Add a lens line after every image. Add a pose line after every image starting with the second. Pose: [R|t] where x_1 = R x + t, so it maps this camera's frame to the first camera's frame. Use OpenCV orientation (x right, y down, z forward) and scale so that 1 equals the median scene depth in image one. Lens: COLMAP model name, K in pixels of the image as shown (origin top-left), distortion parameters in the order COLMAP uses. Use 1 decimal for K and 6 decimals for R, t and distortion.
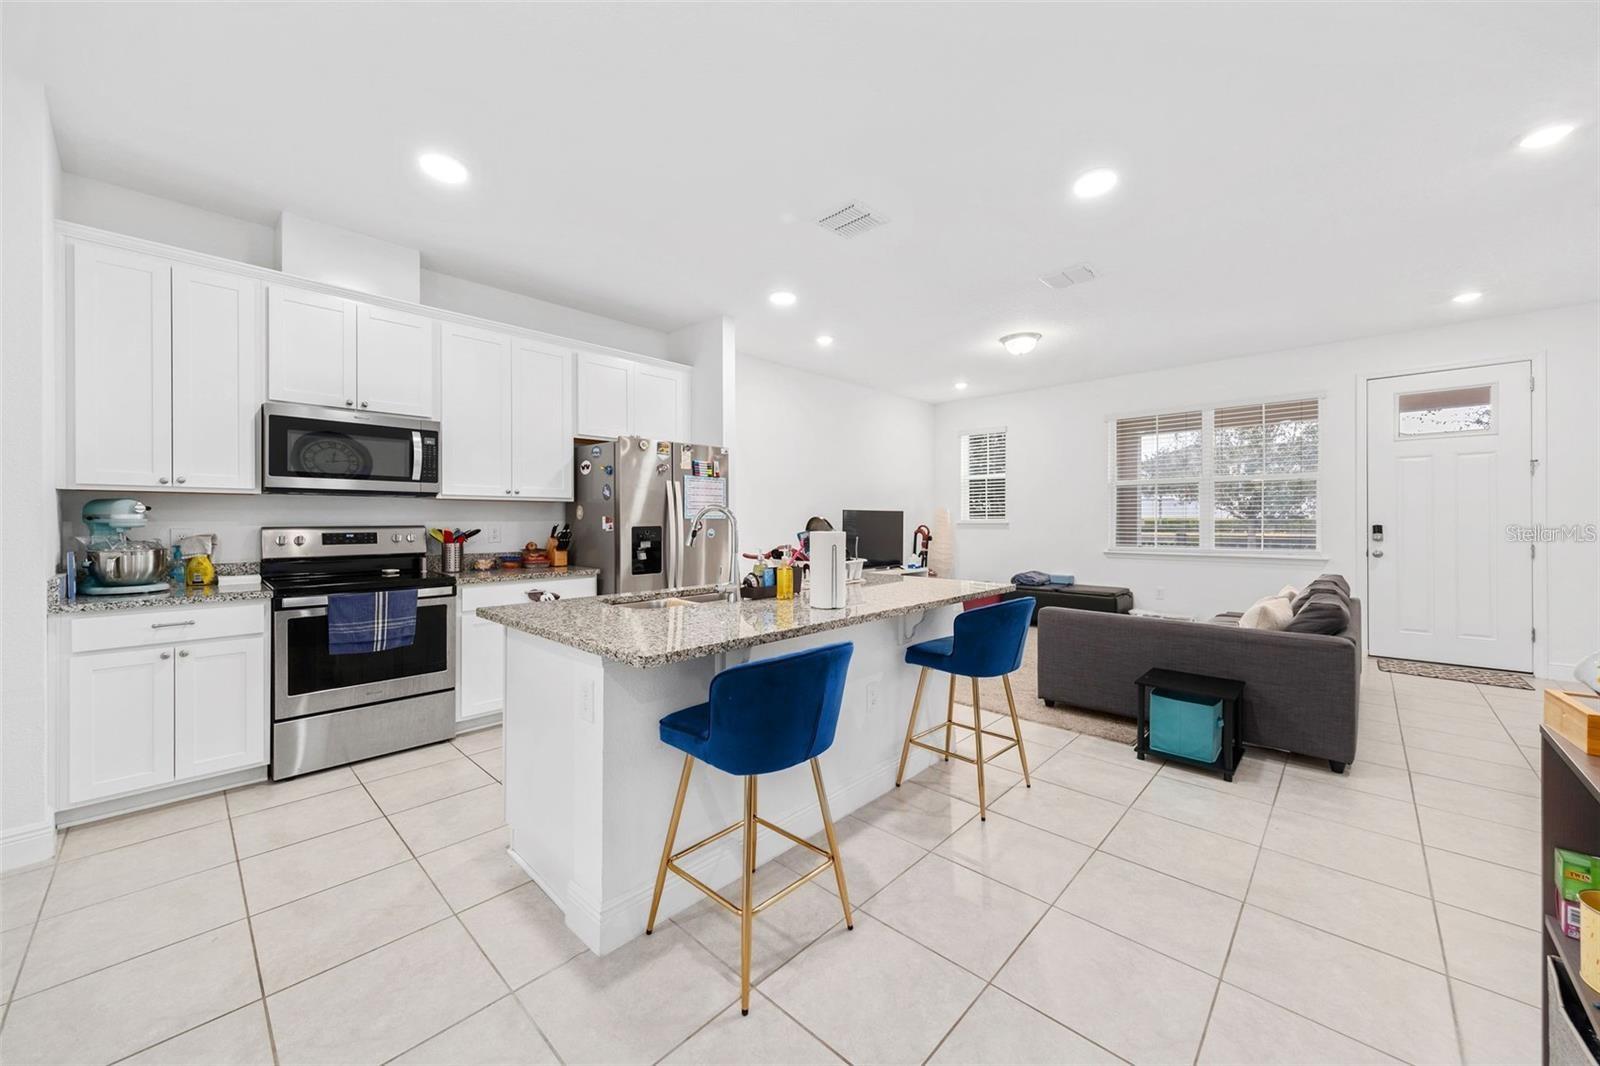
lens RADIAL K [[589.6, 0, 804.1], [0, 589.6, 517.2], [0, 0, 1]] dist [0.013934, 0.000010]
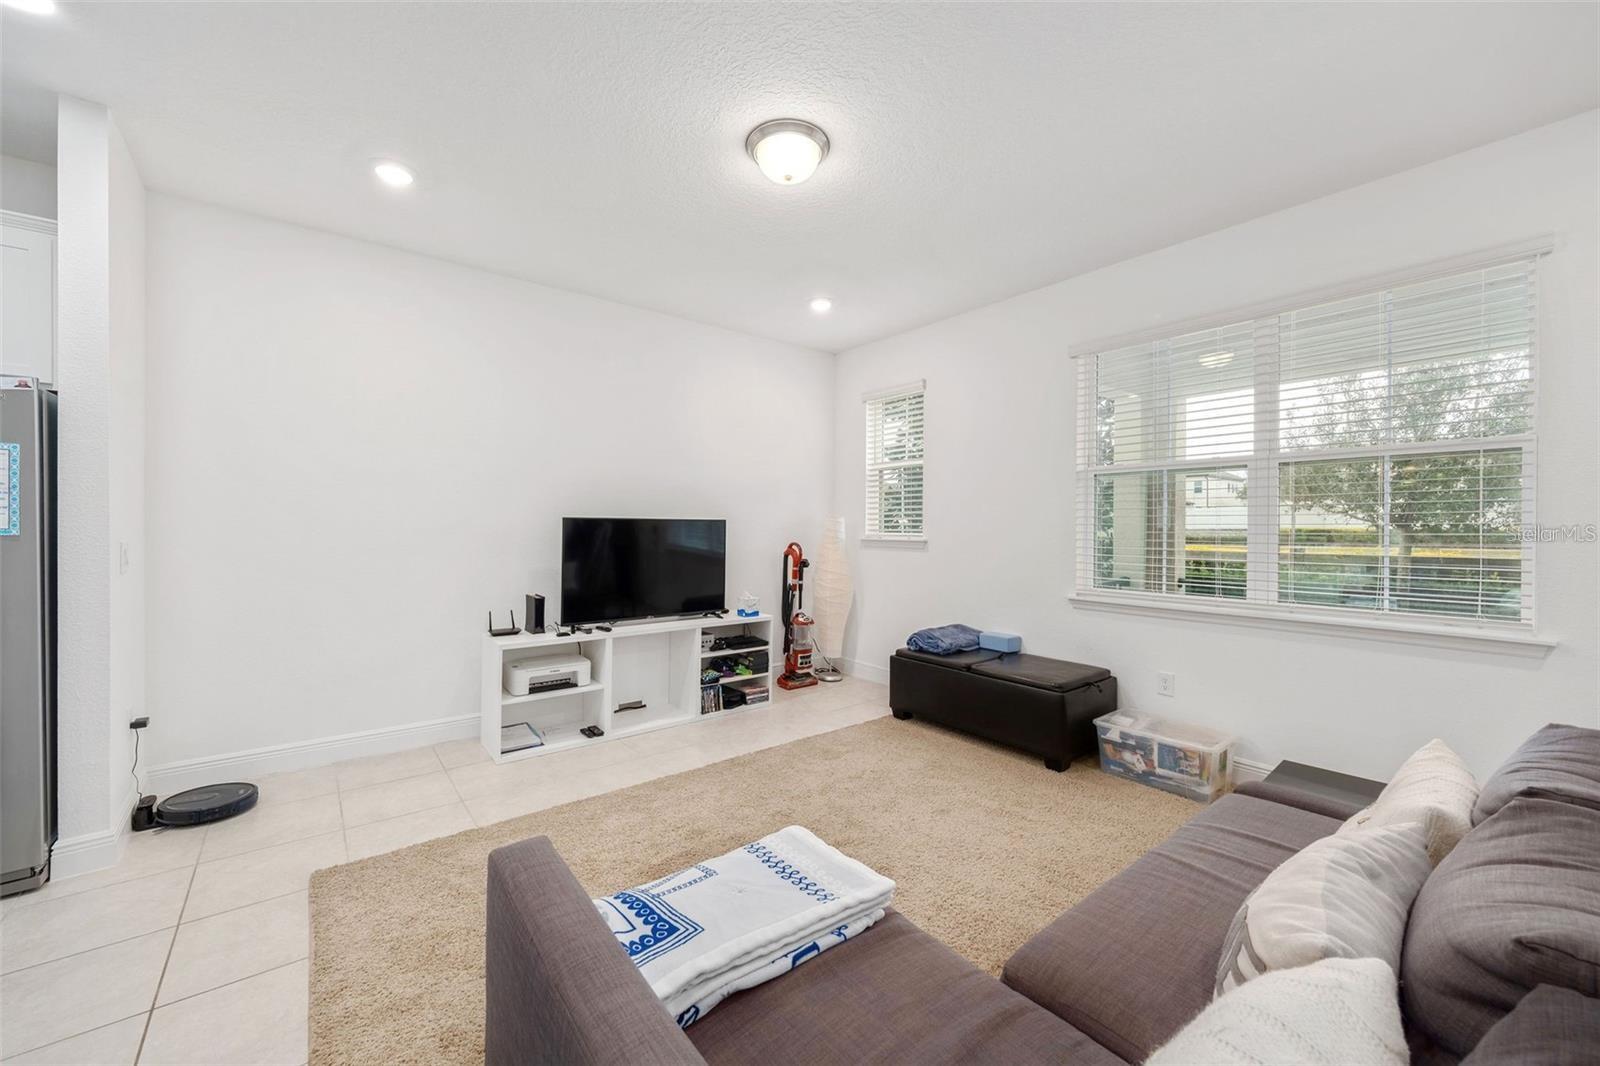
lens RADIAL K [[620.9, 0, 799.4], [0, 620.9, 529.1], [0, 0, 1]] dist [0.000849, -0.000427]
pose [[0.990306, 0.009076, -0.138607, 0.340150], [-0.007601, 0.999909, 0.011167, -0.008346], [0.138696, -0.010005, 0.990284, 0.406826]]
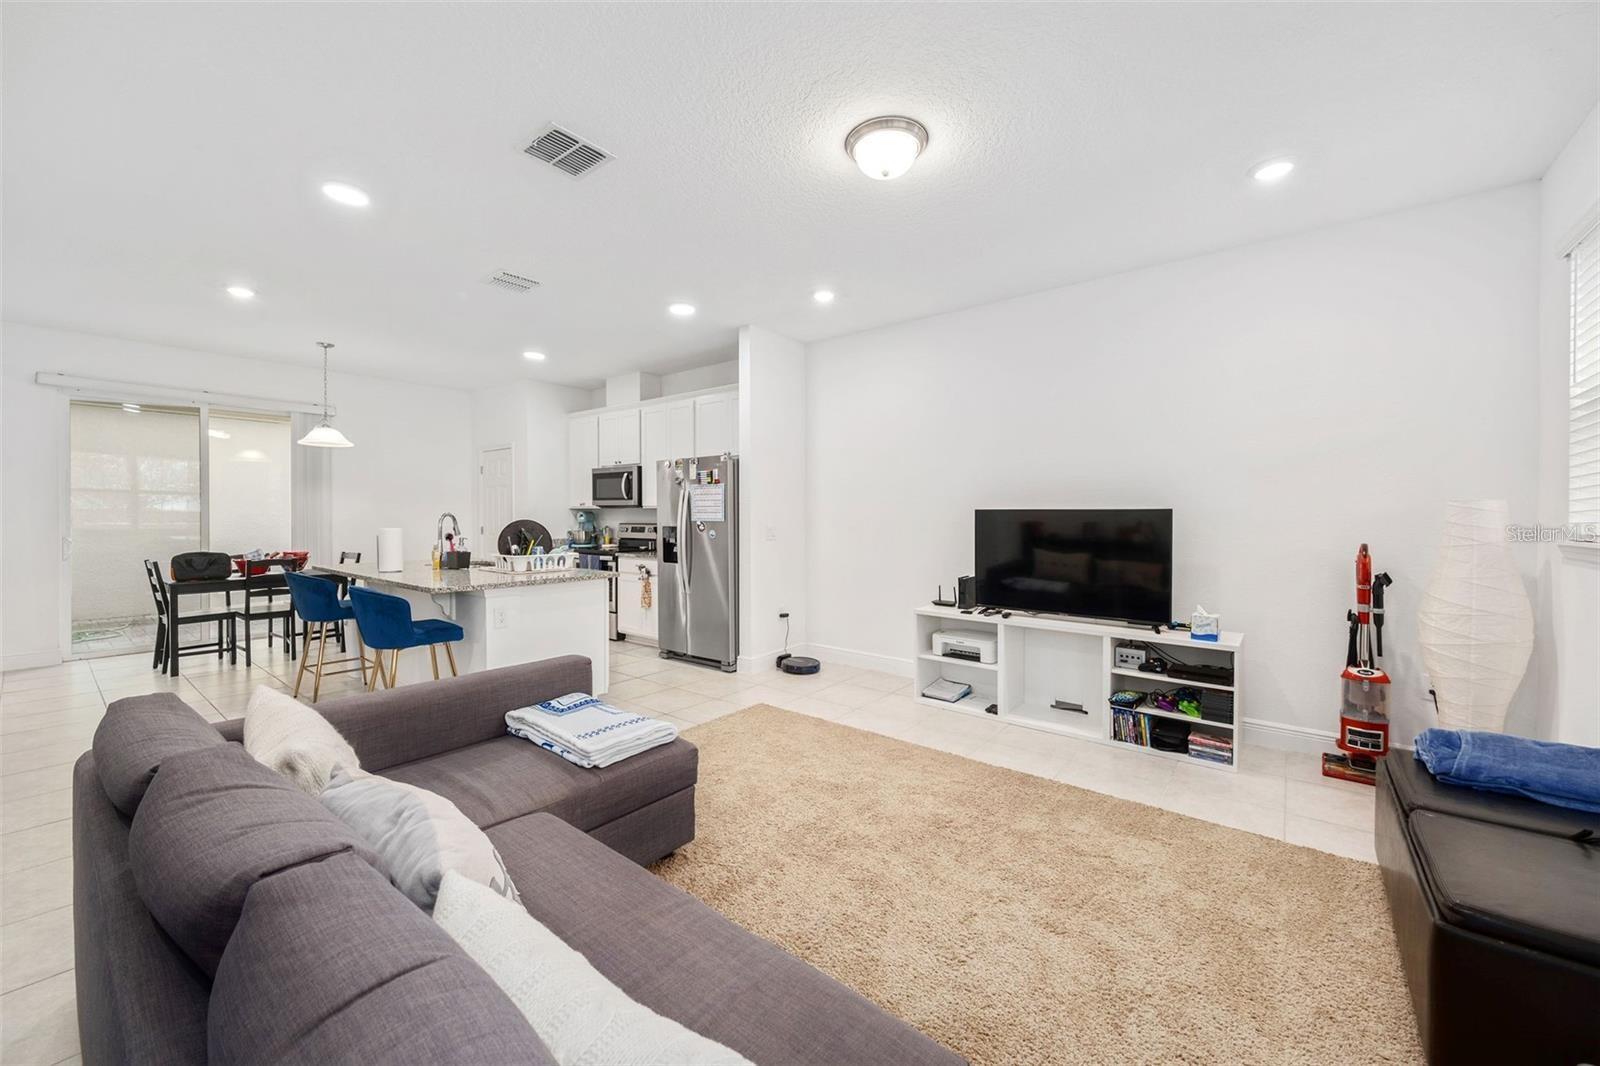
lens RADIAL K [[620.9, 0, 795.3], [0, 620.9, 526.2], [0, 0, 1]] dist [0.000849, -0.000427]
pose [[0.062745, 0.018418, -0.997860, 0.662829], [0.001343, 0.999827, 0.018539, -0.006243], [0.998029, -0.002503, 0.062710, 0.702492]]
